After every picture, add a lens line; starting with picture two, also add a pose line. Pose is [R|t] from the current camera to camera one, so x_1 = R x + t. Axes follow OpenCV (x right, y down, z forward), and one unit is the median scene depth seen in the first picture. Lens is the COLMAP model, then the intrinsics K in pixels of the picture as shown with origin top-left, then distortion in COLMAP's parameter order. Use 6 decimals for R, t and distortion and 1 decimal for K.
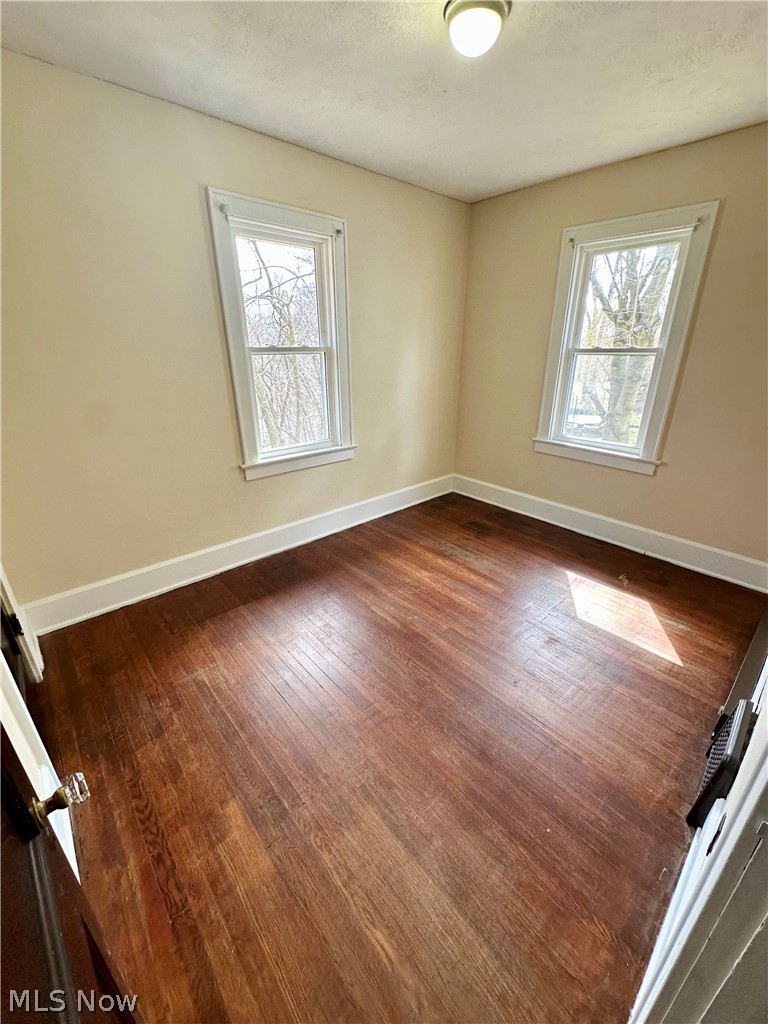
lens RADIAL K [[409.5, 0, 385.4], [0, 409.5, 509.8], [0, 0, 1]] dist [-0.000561, -0.000252]
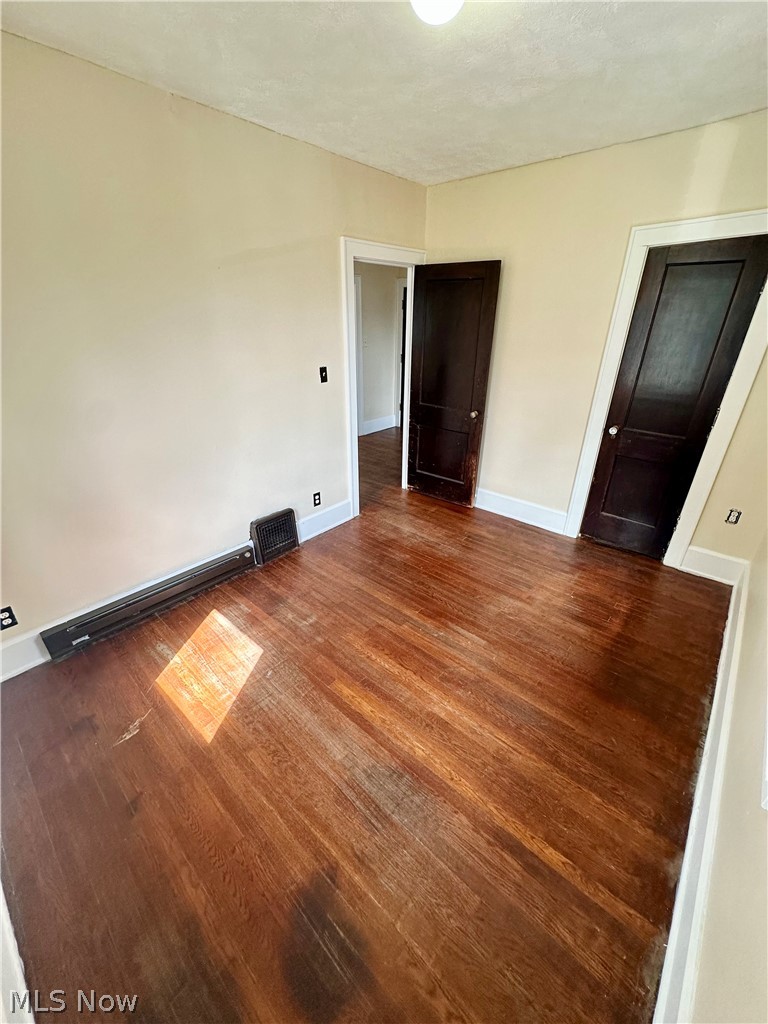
lens RADIAL K [[409.5, 0, 383.6], [0, 409.5, 513.1], [0, 0, 1]] dist [-0.000561, -0.000252]
pose [[-0.993790, 0.048112, -0.100332, 0.249435], [-0.042552, 0.668826, 0.742200, -0.572455], [0.102814, 0.741861, -0.662625, 1.261434]]
